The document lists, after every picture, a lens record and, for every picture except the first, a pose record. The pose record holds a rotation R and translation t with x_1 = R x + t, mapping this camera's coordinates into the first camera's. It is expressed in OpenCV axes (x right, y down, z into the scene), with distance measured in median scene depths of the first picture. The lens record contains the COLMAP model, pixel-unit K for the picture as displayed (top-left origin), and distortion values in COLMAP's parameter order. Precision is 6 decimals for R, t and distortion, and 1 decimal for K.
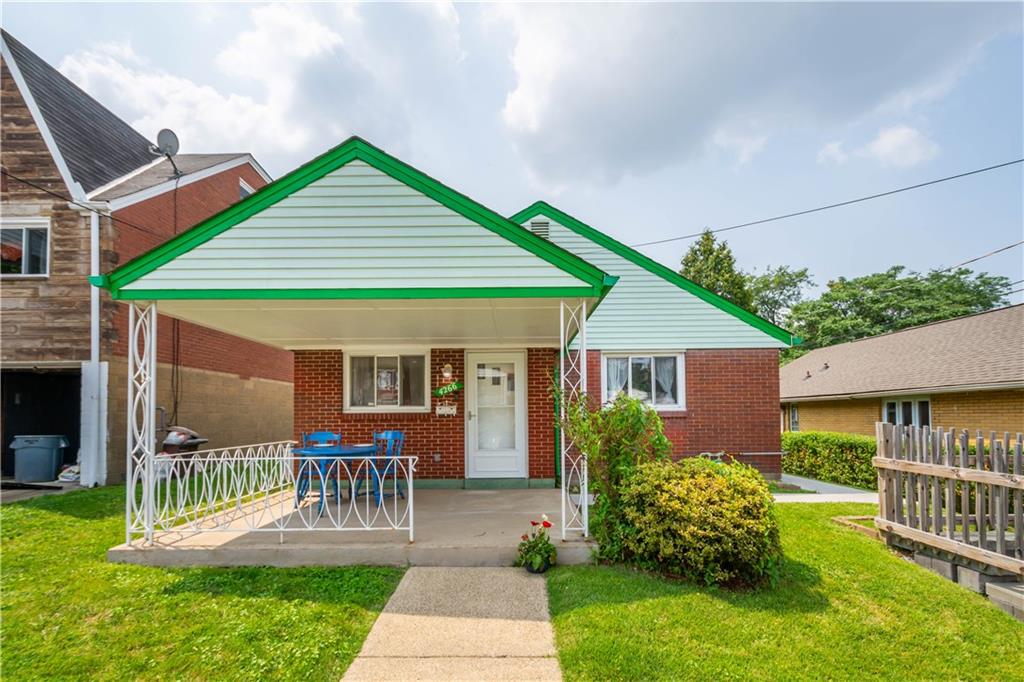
lens RADIAL K [[450.3, 0, 511.0], [0, 450.3, 343.4], [0, 0, 1]] dist [0.009257, -0.001026]
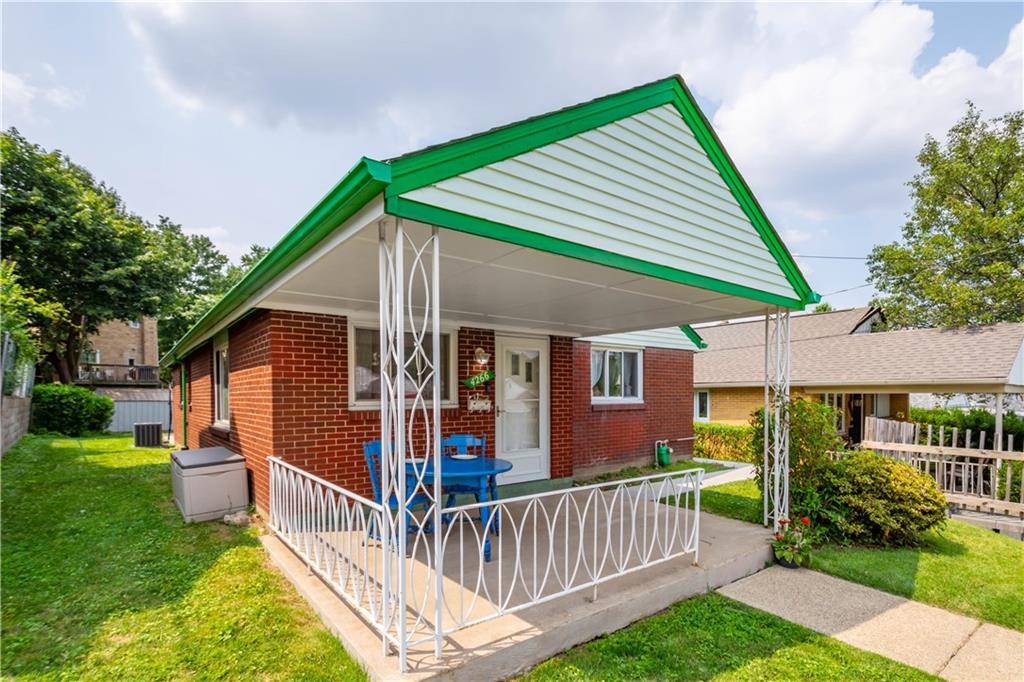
lens RADIAL K [[495.4, 0, 511.5], [0, 495.4, 338.1], [0, 0, 1]] dist [-0.000611, 0.000286]
pose [[0.789696, 0.074920, 0.608907, -0.637354], [-0.102438, 0.994684, 0.010467, 0.013654], [-0.604886, -0.070641, 0.793173, 0.267854]]
